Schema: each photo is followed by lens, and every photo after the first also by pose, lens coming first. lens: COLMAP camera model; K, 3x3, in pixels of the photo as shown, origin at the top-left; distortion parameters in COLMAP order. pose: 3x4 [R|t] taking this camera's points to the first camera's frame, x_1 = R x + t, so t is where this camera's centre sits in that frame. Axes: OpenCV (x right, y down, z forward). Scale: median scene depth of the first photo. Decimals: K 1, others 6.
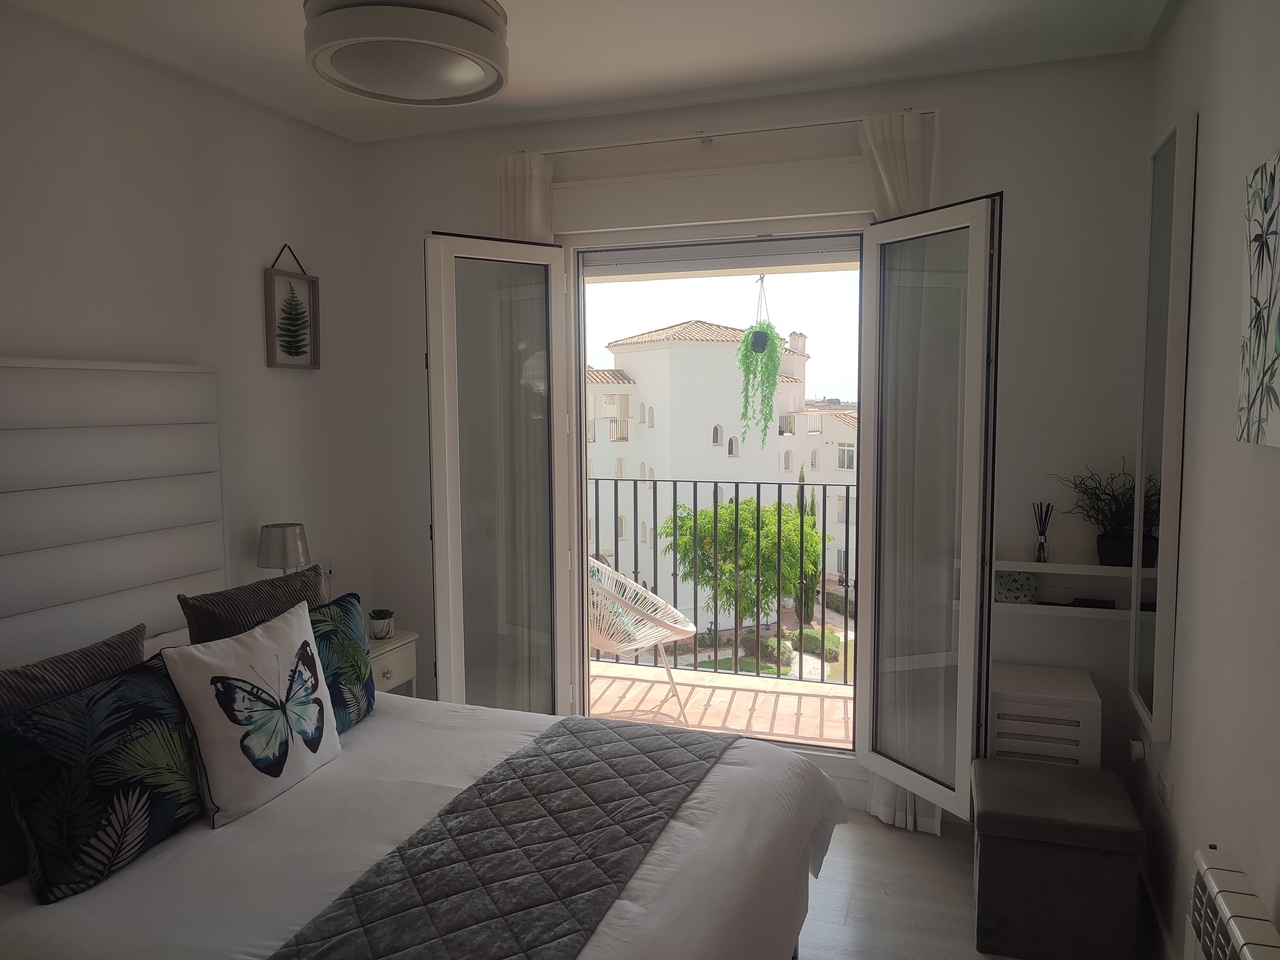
lens RADIAL K [[936.6, 0, 640.0], [0, 936.6, 480.0], [0, 0, 1]] dist [0.009073, 0.005800]
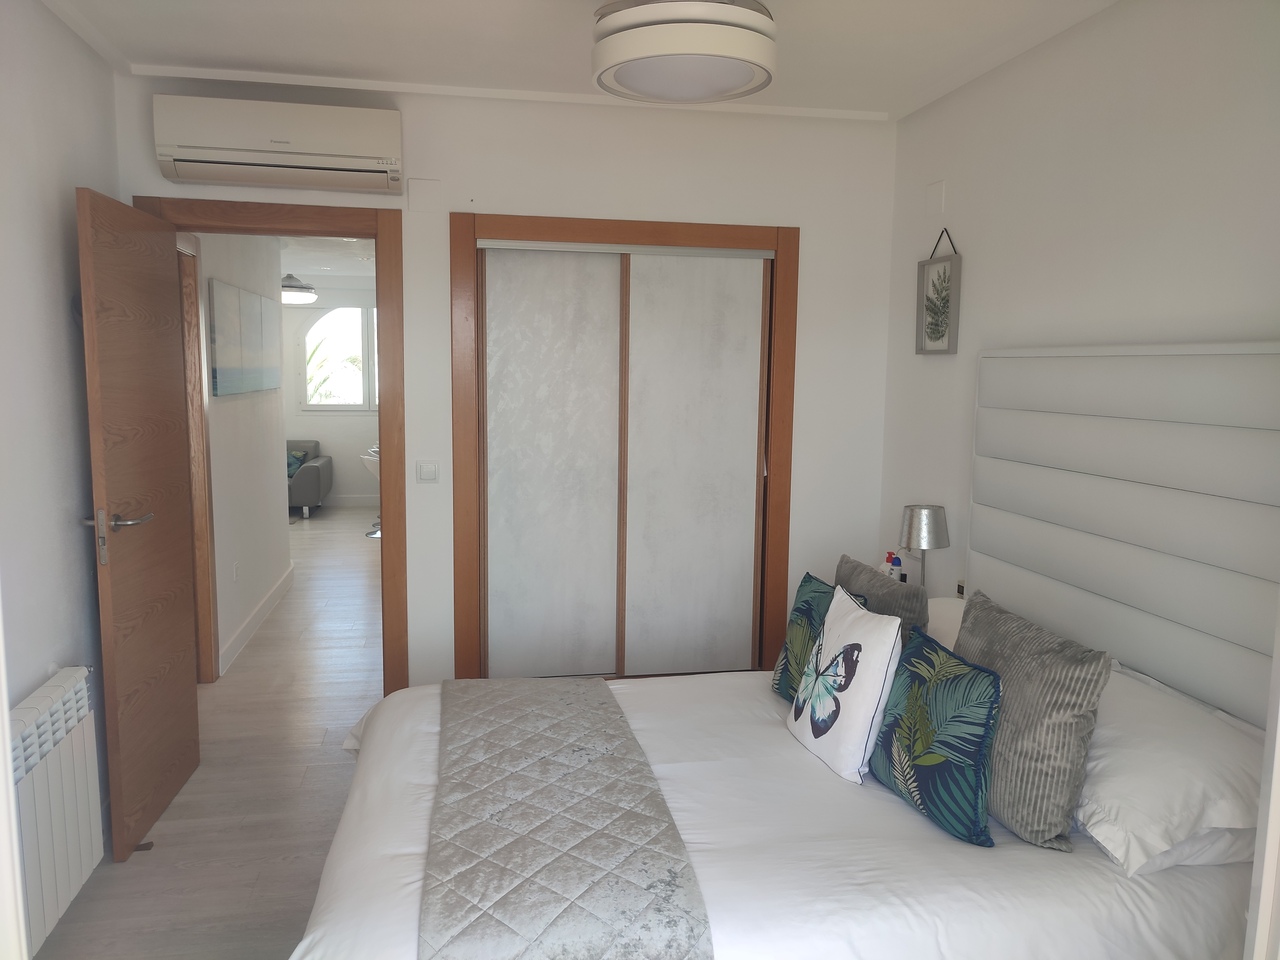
lens RADIAL K [[936.6, 0, 640.0], [0, 936.6, 480.0], [0, 0, 1]] dist [0.009073, 0.005800]
pose [[-0.859588, 0.059844, -0.507471, 0.327613], [-0.050070, 0.978475, 0.200199, -0.182588], [0.508528, 0.197498, -0.838089, 1.777926]]
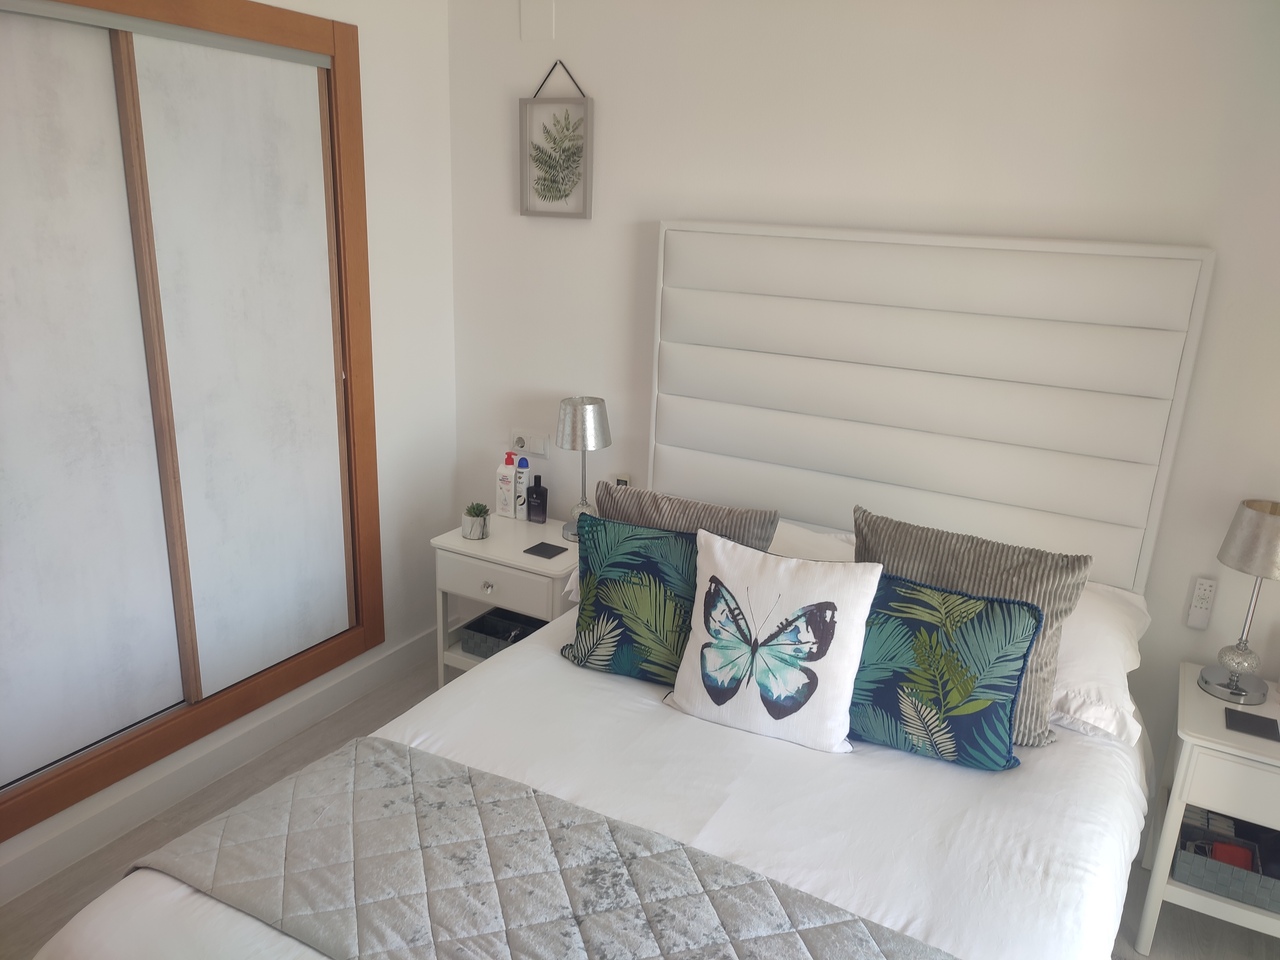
lens RADIAL K [[936.6, 0, 640.0], [0, 936.6, 480.0], [0, 0, 1]] dist [0.009073, 0.005800]
pose [[-0.165637, 0.282671, -0.944808, 0.440929], [-0.127373, 0.943885, 0.304725, -0.167760], [0.977927, 0.170817, -0.120337, 0.990273]]
